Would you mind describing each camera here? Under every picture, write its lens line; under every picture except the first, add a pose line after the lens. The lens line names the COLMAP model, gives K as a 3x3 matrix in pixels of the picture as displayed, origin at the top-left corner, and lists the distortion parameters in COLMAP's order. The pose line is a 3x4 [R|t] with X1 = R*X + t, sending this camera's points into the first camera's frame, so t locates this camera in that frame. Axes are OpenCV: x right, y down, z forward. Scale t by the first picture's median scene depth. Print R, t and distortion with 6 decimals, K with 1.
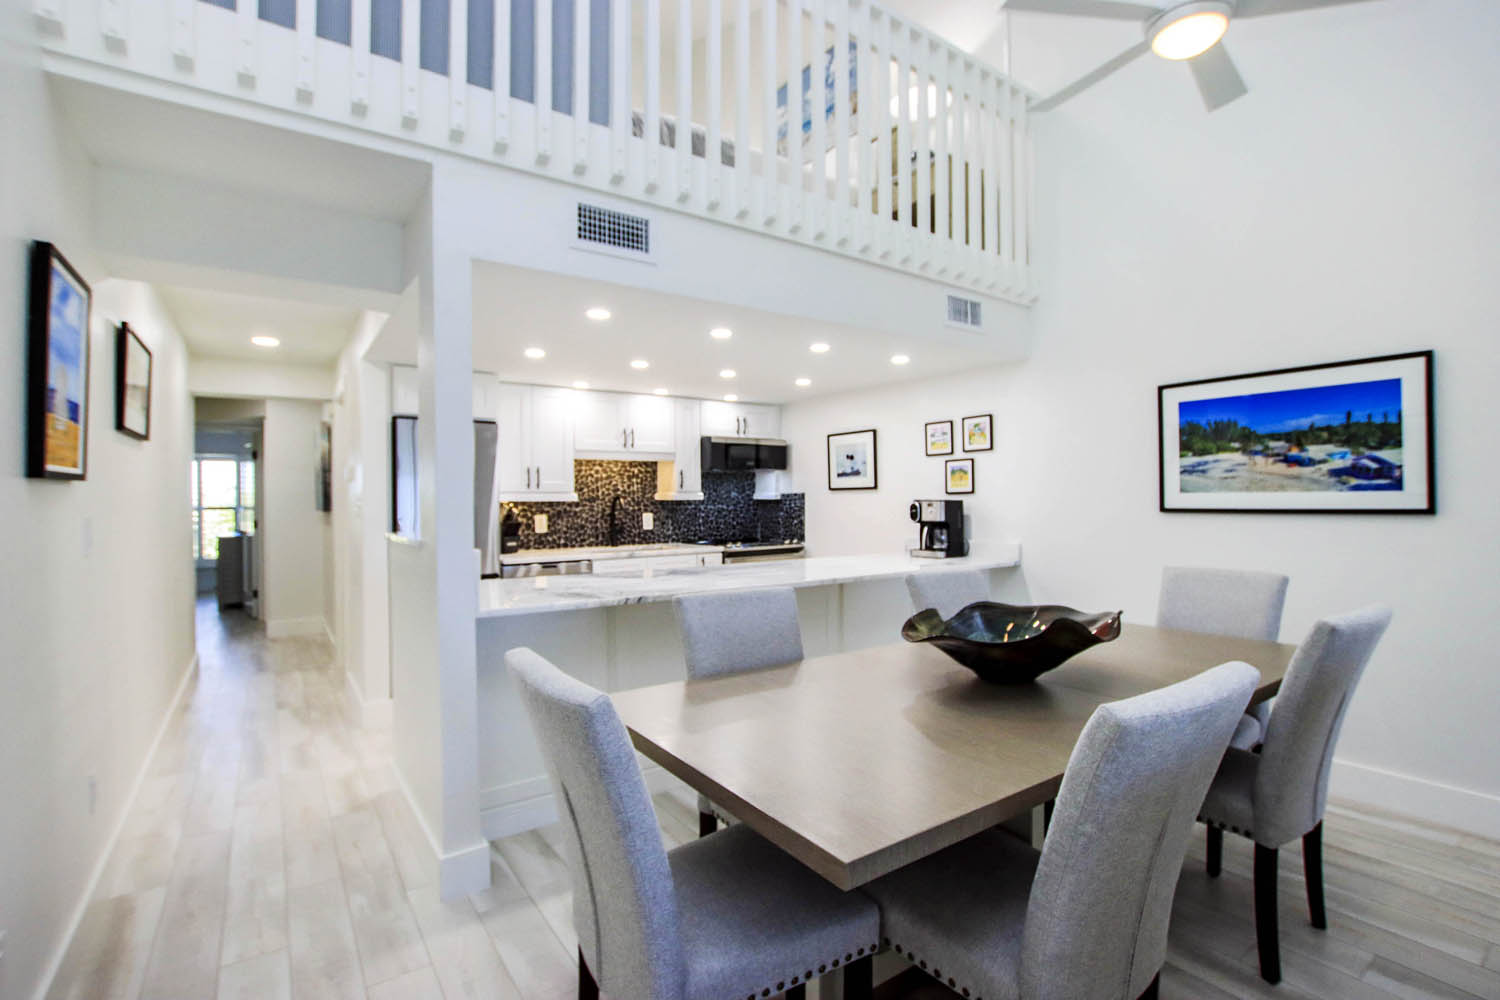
lens RADIAL K [[691.6, 0, 758.9], [0, 691.6, 504.0], [0, 0, 1]] dist [-0.007635, -0.000165]
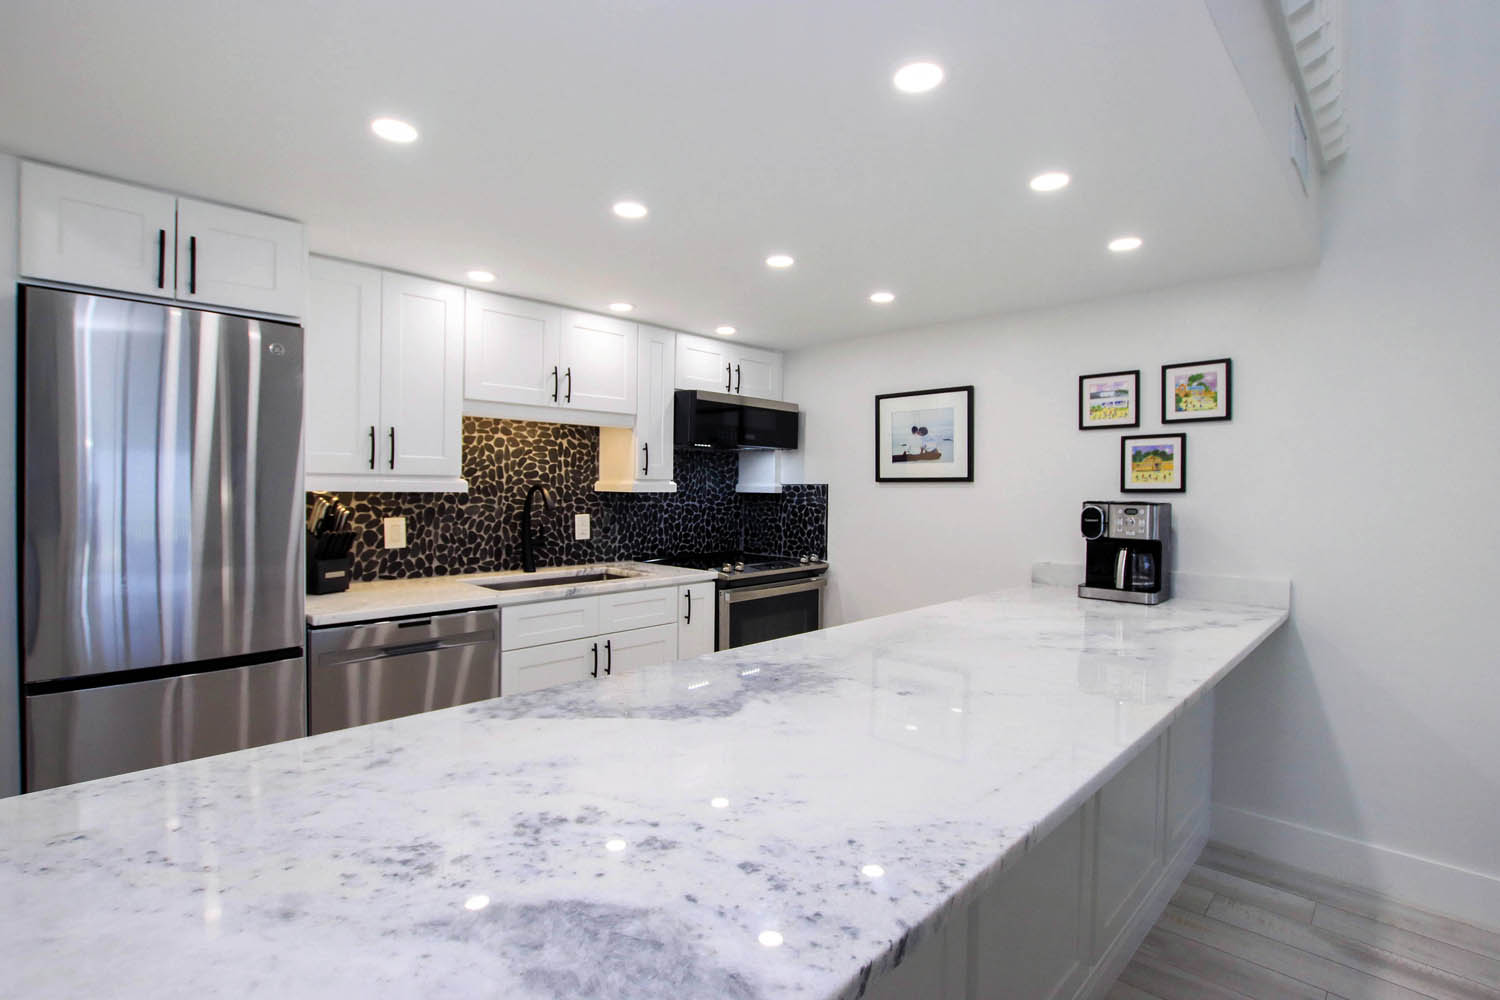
lens RADIAL K [[691.6, 0, 757.7], [0, 691.6, 497.5], [0, 0, 1]] dist [-0.007635, -0.000165]
pose [[0.980803, 0.014677, 0.194447, -0.134497], [-0.015852, 0.999864, 0.004488, -0.006150], [-0.194354, -0.007485, 0.980903, 0.391256]]
